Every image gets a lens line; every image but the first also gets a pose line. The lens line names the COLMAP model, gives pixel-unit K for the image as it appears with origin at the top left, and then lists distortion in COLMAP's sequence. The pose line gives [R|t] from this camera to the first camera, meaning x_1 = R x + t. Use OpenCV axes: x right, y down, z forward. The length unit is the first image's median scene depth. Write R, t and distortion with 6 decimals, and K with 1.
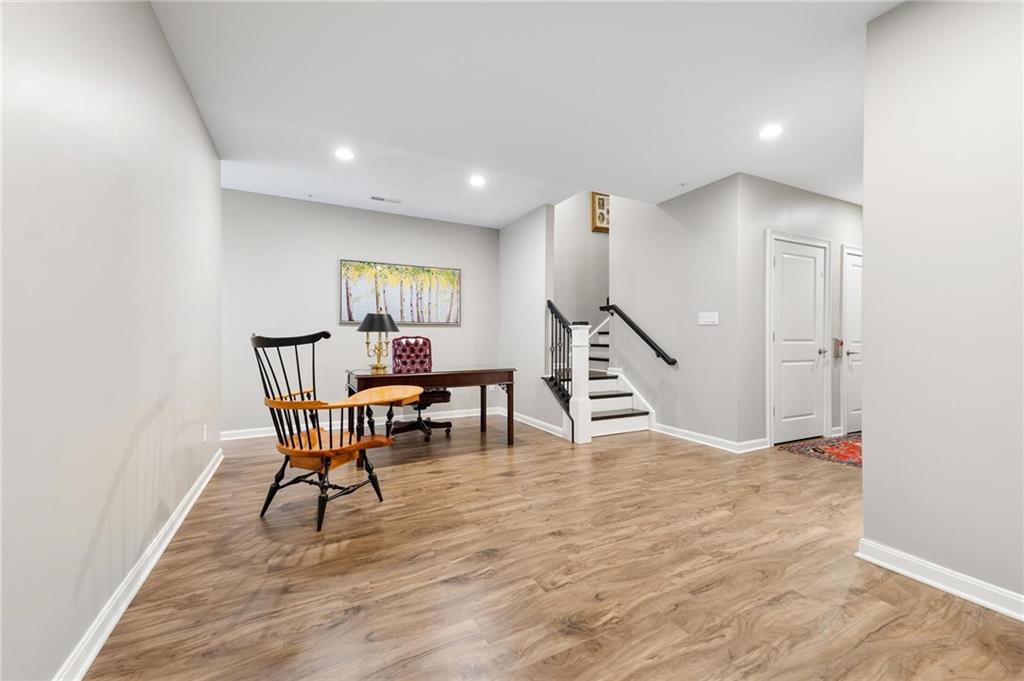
lens RADIAL K [[410.9, 0, 516.6], [0, 410.9, 333.1], [0, 0, 1]] dist [0.002748, 0.000147]
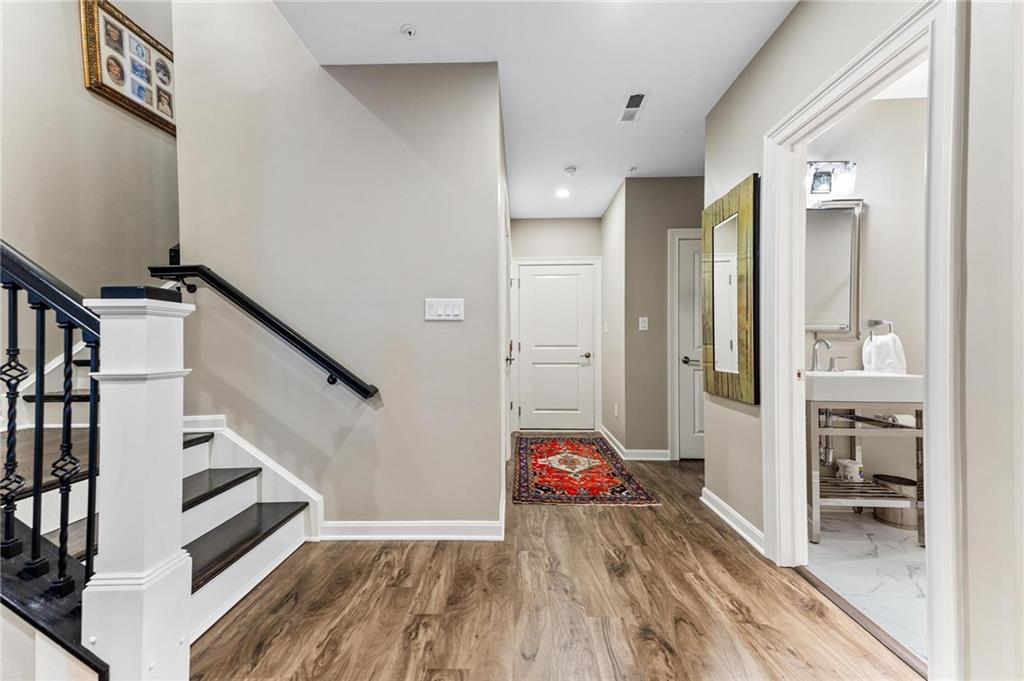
lens RADIAL K [[410.4, 0, 512.0], [0, 410.4, 340.5], [0, 0, 1]] dist [0.032739, -0.000164]
pose [[0.494534, -0.000331, 0.869158, 0.026583], [-0.009336, 0.999940, 0.005692, 0.003002], [-0.869108, -0.010929, 0.494501, 0.591625]]
